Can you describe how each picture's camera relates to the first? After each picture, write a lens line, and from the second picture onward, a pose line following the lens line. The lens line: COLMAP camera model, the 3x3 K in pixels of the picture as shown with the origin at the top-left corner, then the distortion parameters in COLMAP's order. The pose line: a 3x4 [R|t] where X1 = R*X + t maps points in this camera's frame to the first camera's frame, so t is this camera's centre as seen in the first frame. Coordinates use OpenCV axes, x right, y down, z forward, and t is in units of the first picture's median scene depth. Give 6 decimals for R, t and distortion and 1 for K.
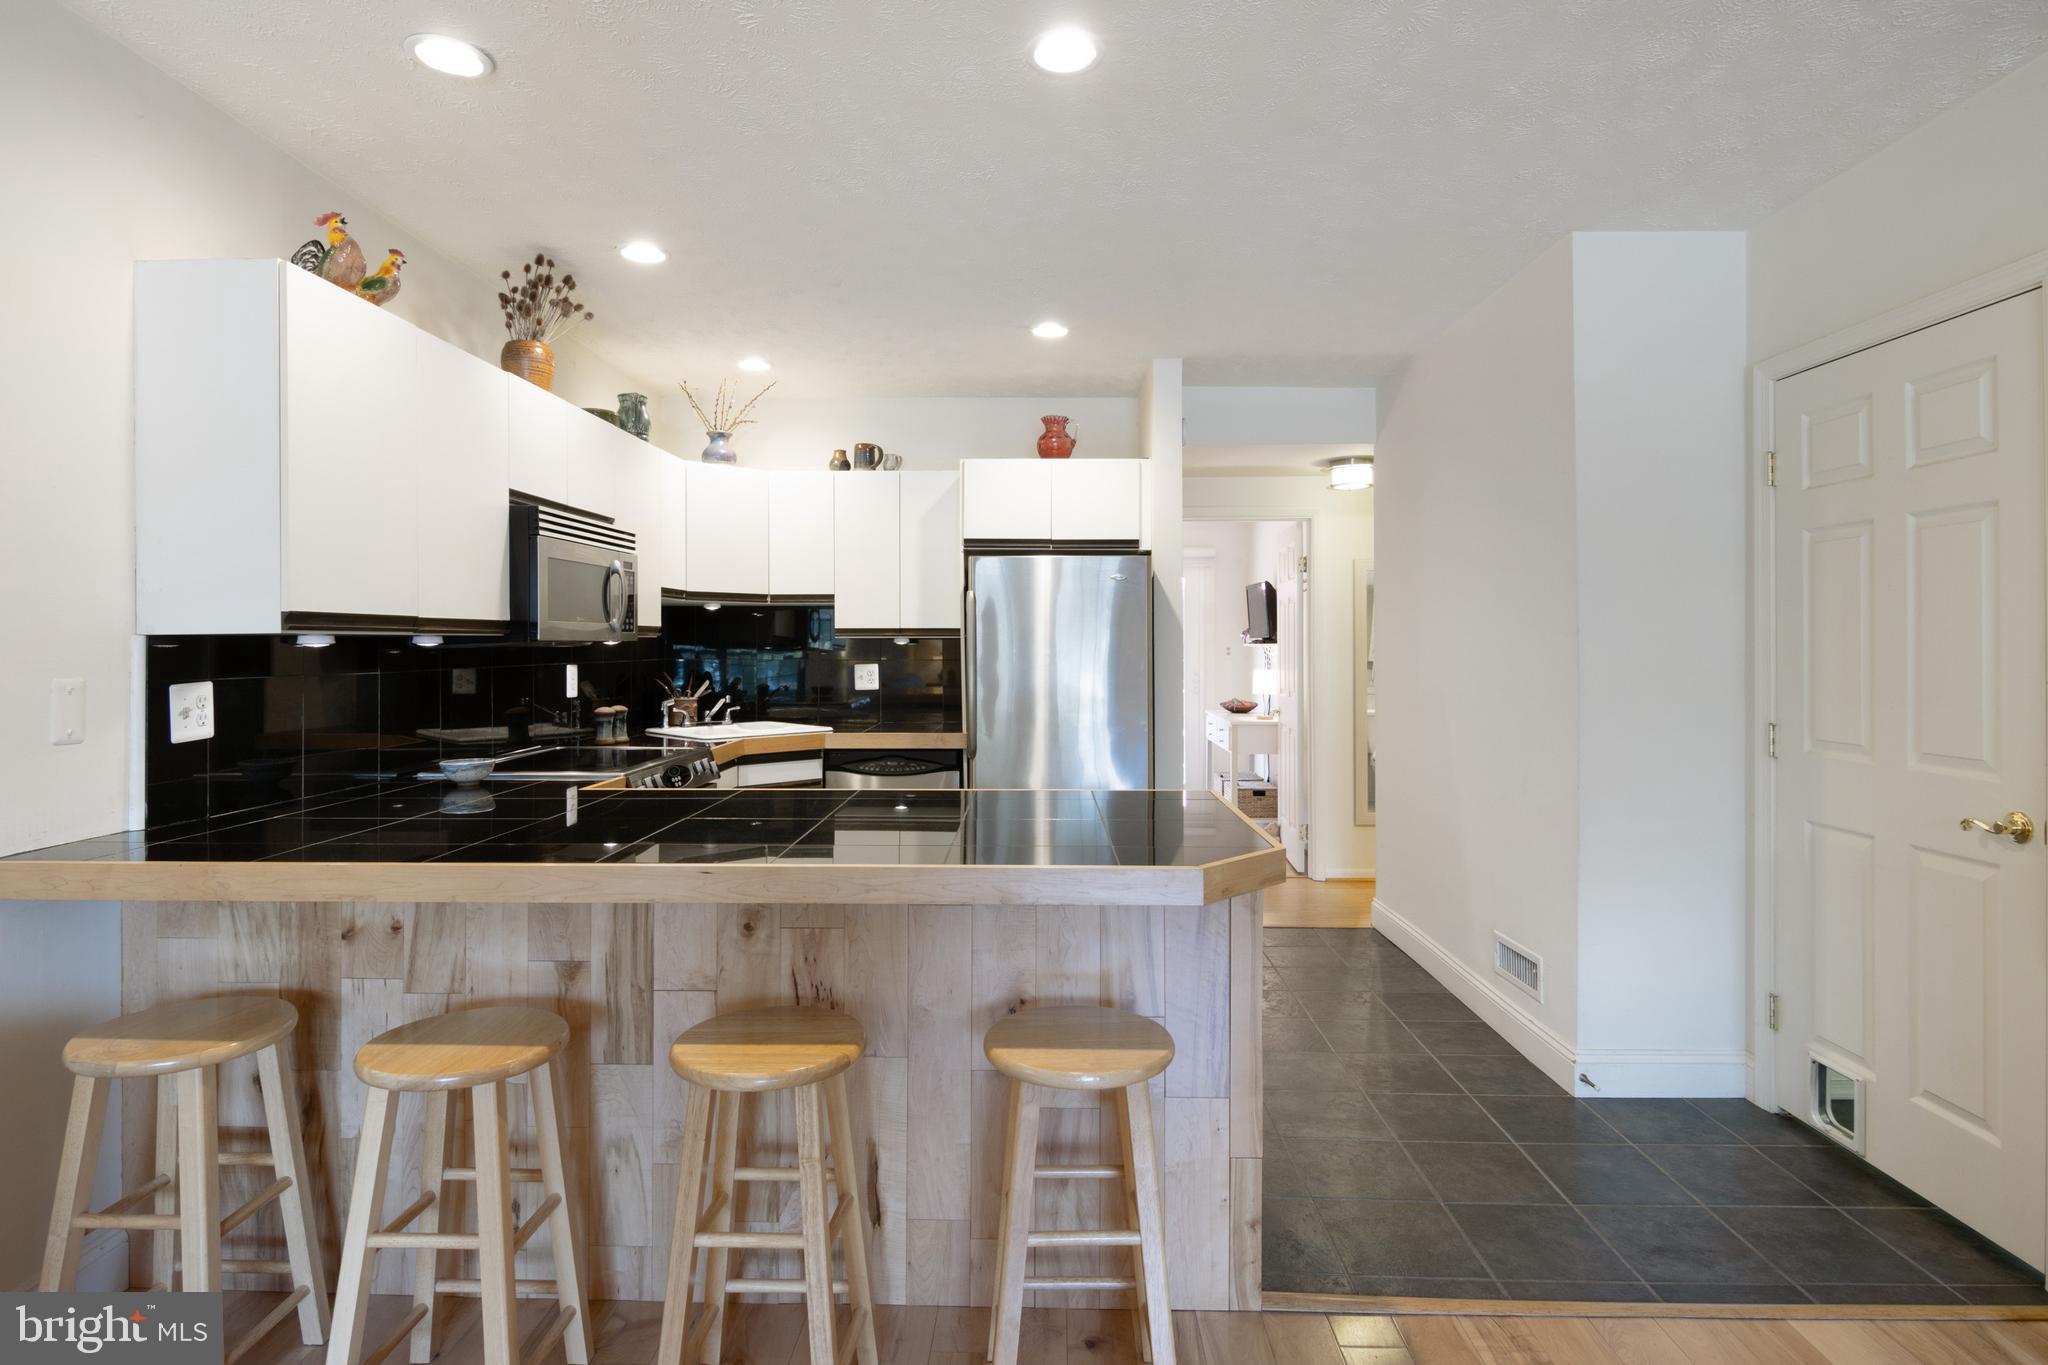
lens RADIAL K [[1052.5, 0, 1021.8], [0, 1052.5, 640.6], [0, 0, 1]] dist [0.003073, -0.000624]
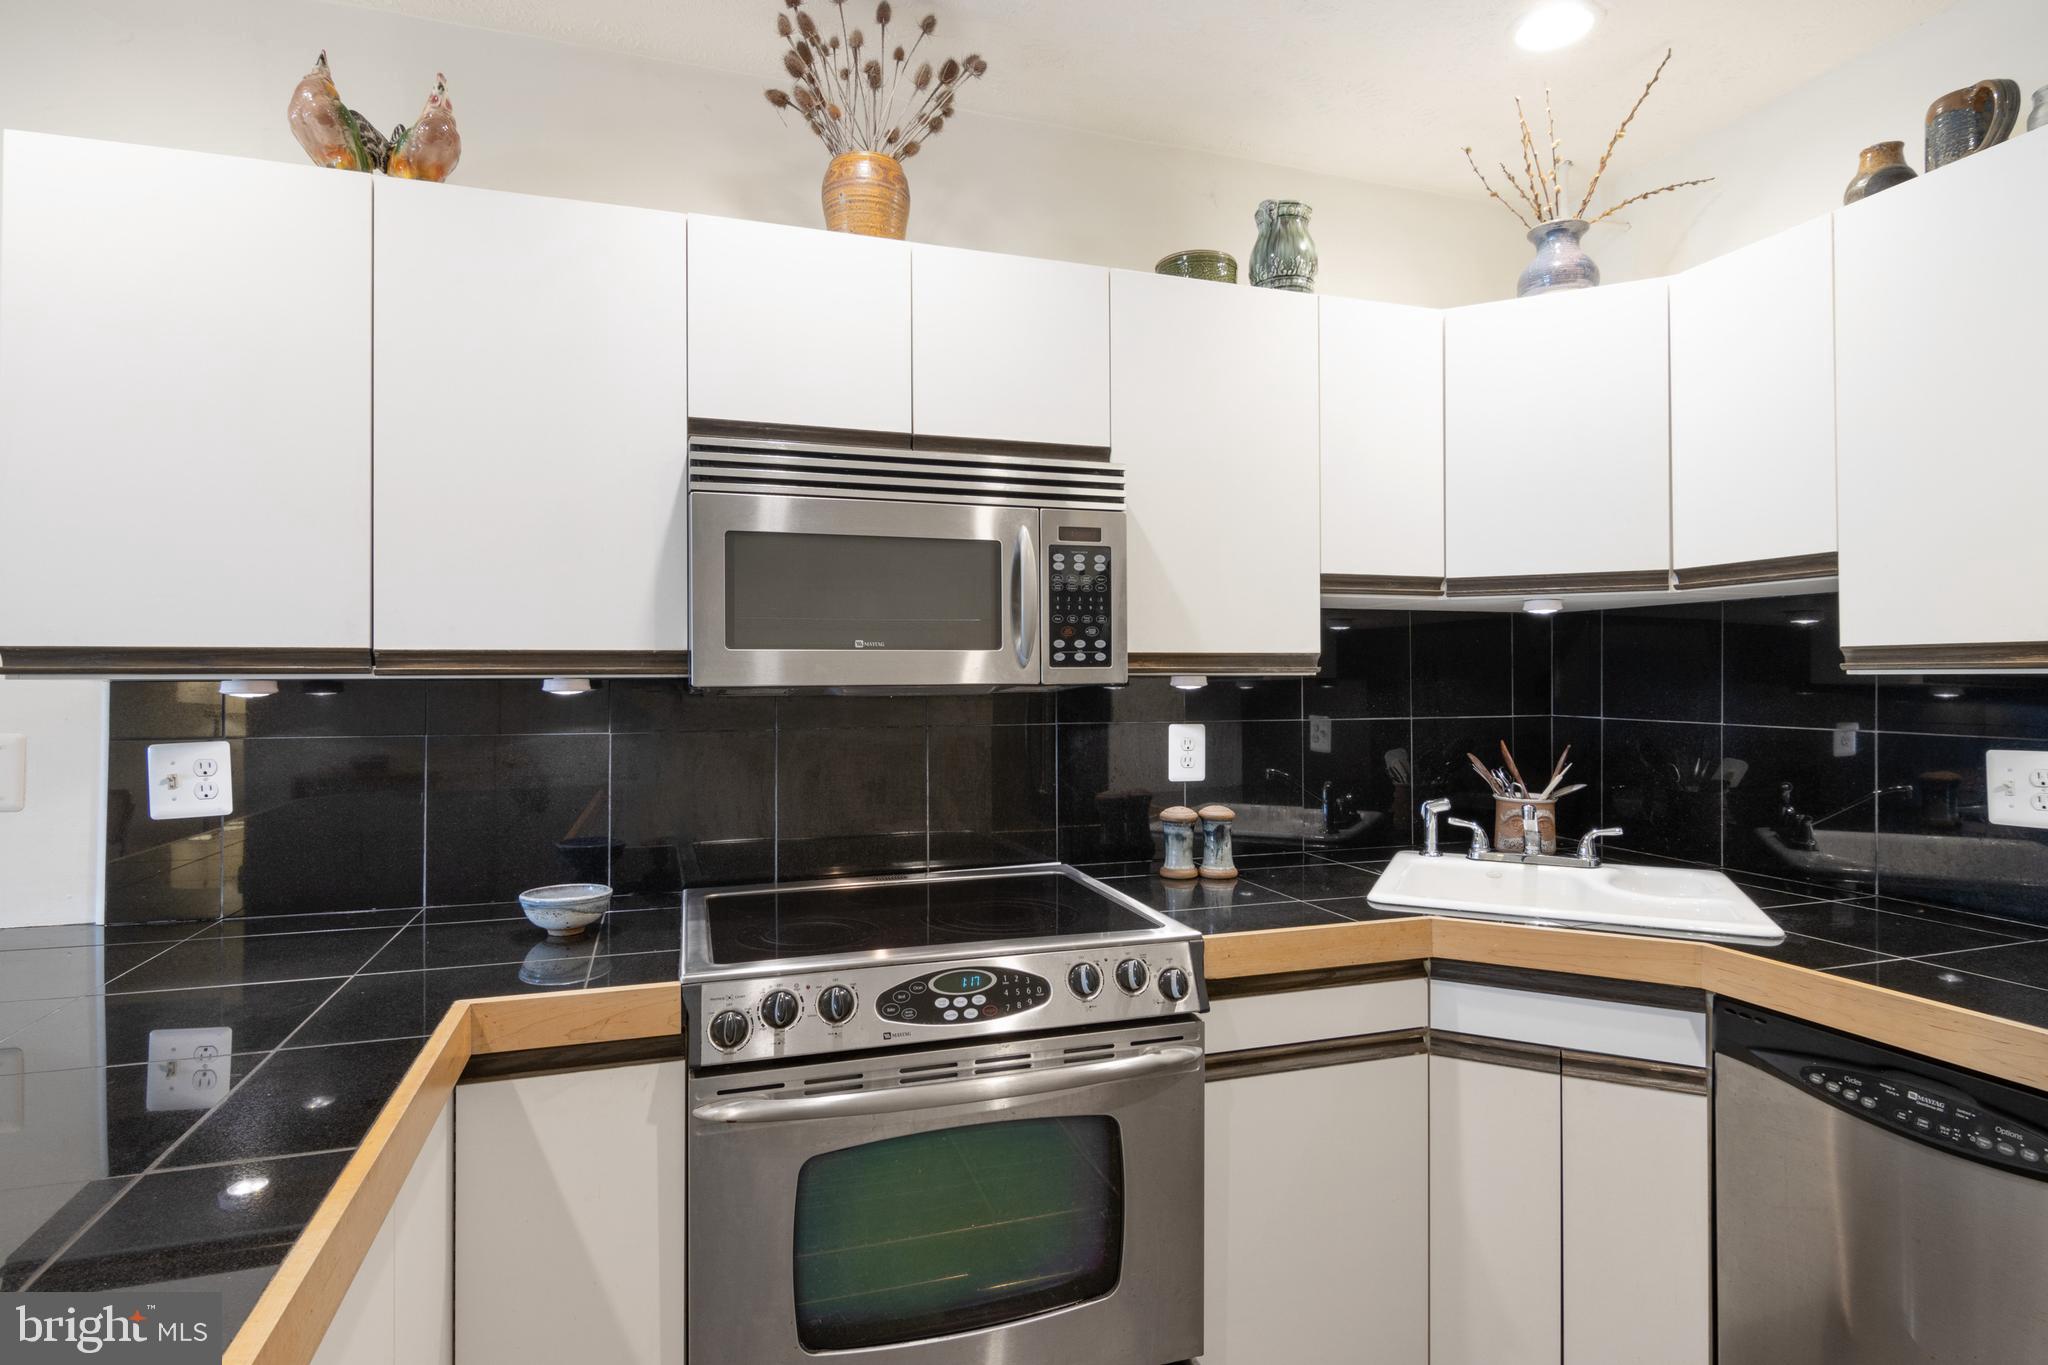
lens RADIAL K [[1049.3, 0, 1018.3], [0, 1049.3, 667.4], [0, 0, 1]] dist [0.008965, -0.011231]
pose [[0.329425, -0.007448, -0.944153, 0.084764], [0.003701, 0.999971, -0.006597, -0.004566], [0.944175, -0.001321, 0.329443, 0.794368]]
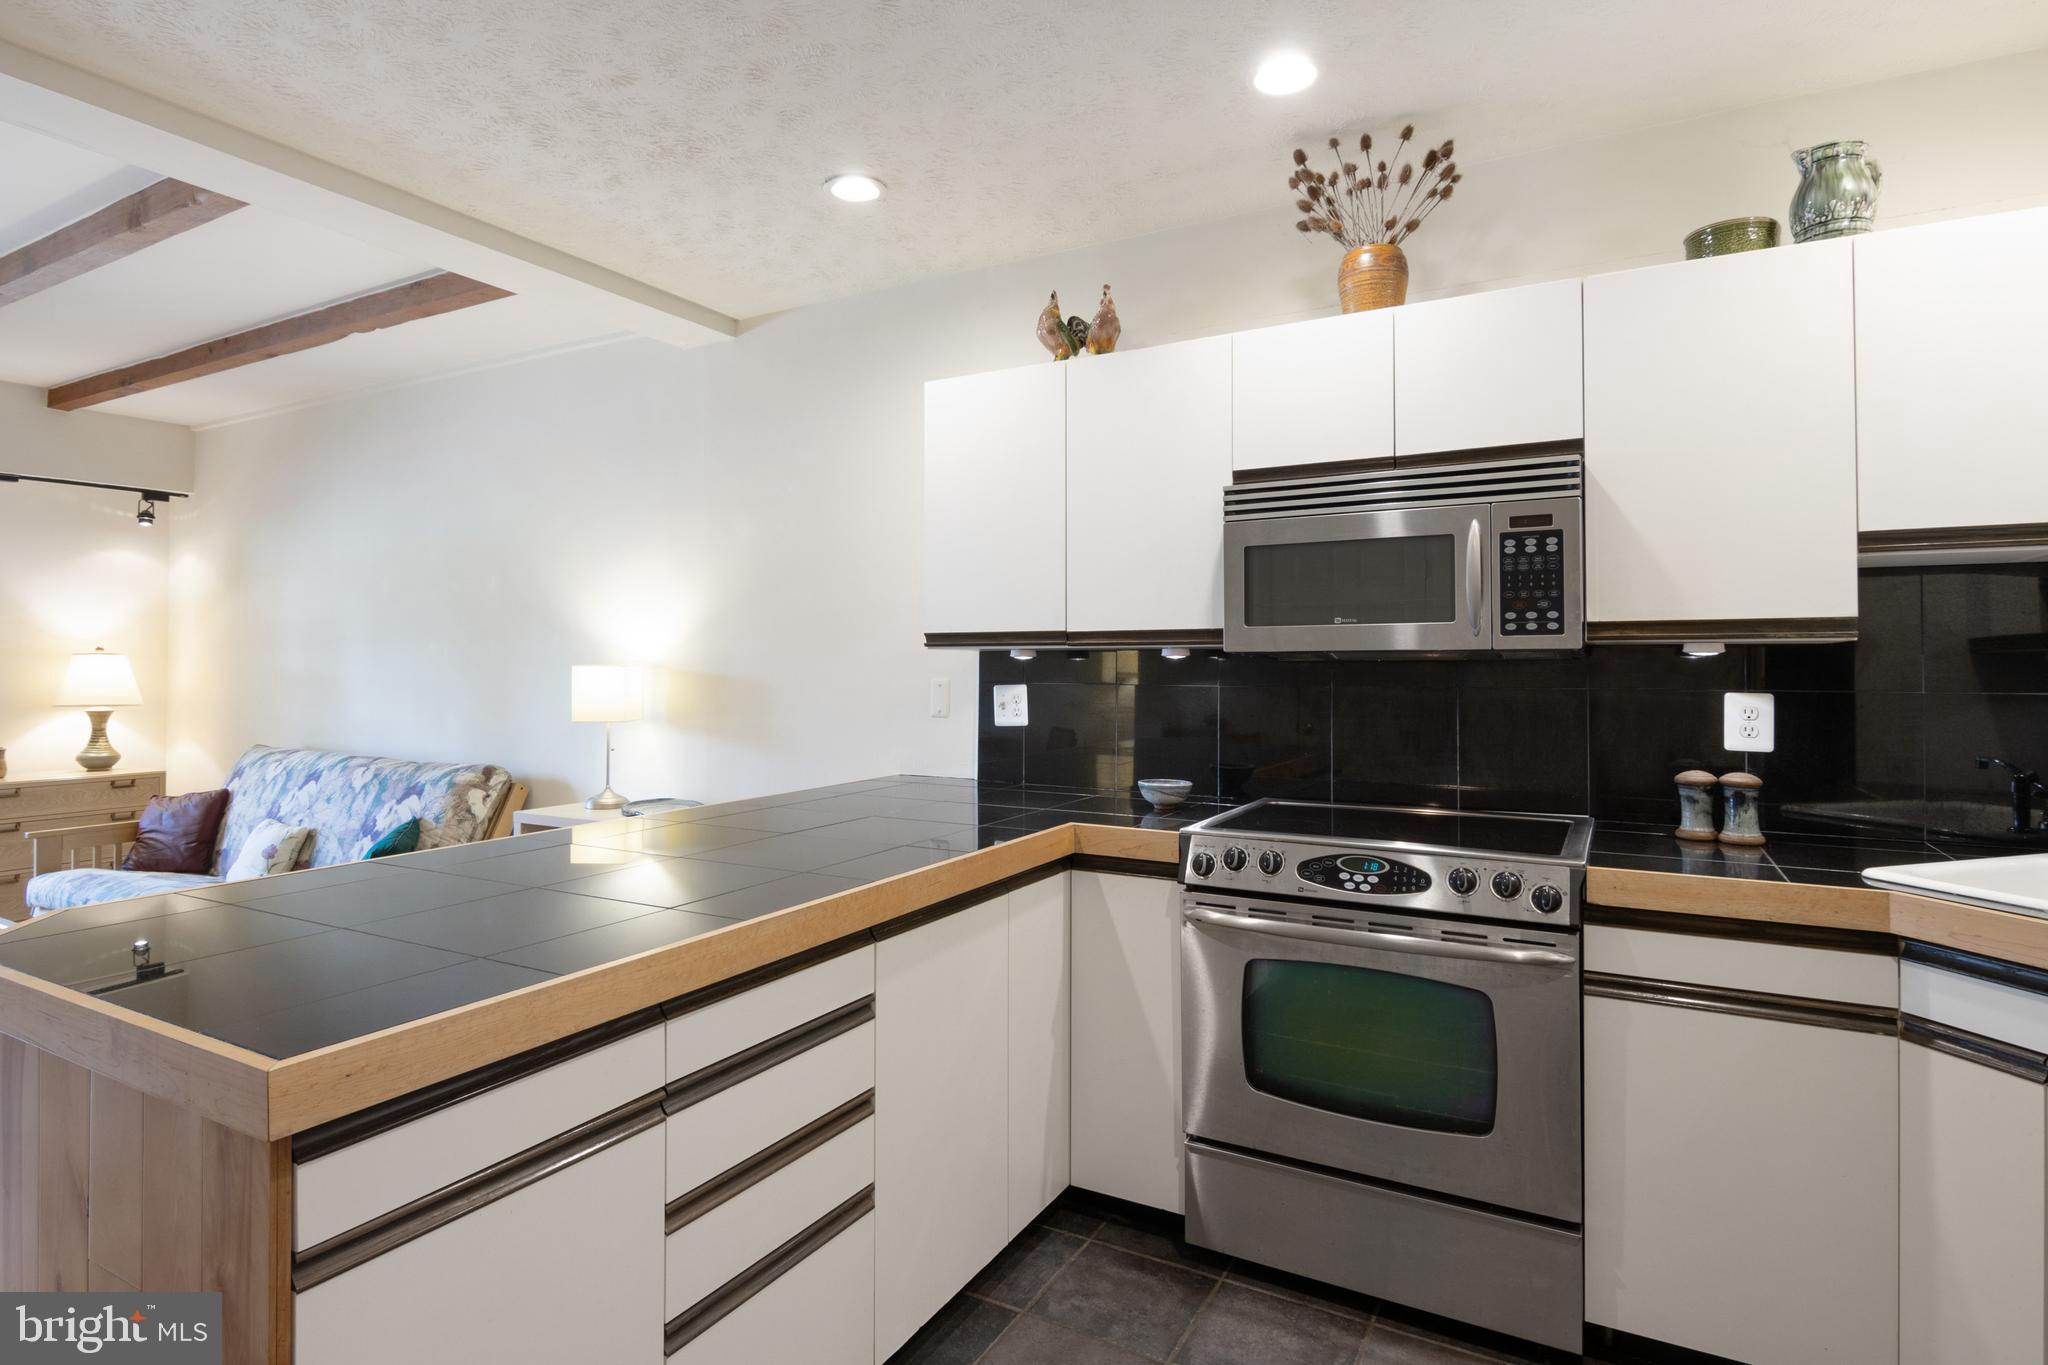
lens RADIAL K [[1059.0, 0, 1019.9], [0, 1059.0, 647.5], [0, 0, 1]] dist [0.012796, -0.014403]
pose [[-0.470244, -0.011612, -0.882460, 0.273123], [0.002546, 0.999891, -0.014514, 0.006637], [0.882533, -0.009071, -0.470164, 1.008488]]
